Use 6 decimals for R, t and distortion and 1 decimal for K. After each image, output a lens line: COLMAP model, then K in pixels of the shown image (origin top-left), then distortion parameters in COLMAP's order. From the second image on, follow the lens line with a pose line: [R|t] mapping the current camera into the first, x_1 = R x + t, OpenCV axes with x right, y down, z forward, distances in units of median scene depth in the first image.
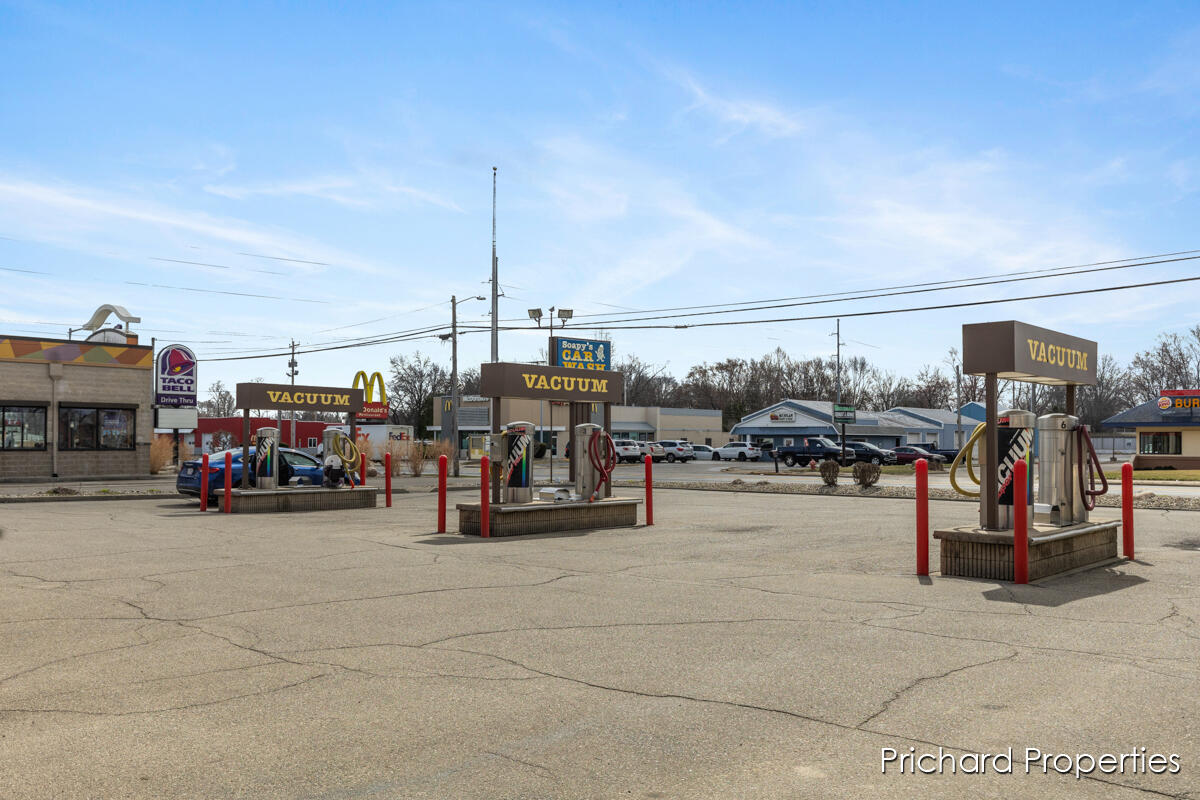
lens RADIAL K [[1055.0, 0, 600.0], [0, 1055.0, 400.0], [0, 0, 1]] dist [0.001525, 0.002241]
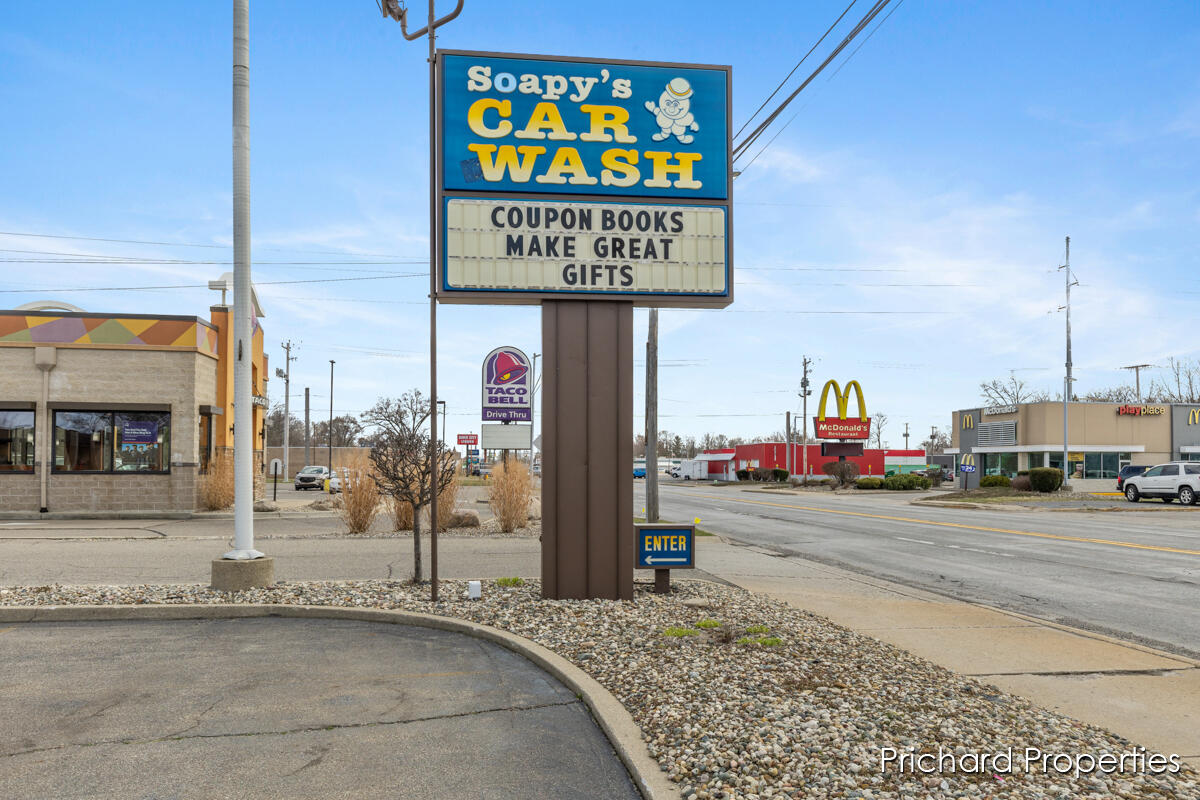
lens RADIAL K [[860.9, 0, 599.7], [0, 860.9, 457.2], [0, 0, 1]] dist [-0.000755, 0.000044]
pose [[0.772921, -0.007739, -0.634455, 0.113445], [0.022891, 0.999615, 0.015694, 0.035471], [0.634089, -0.026654, 0.772801, 0.771616]]
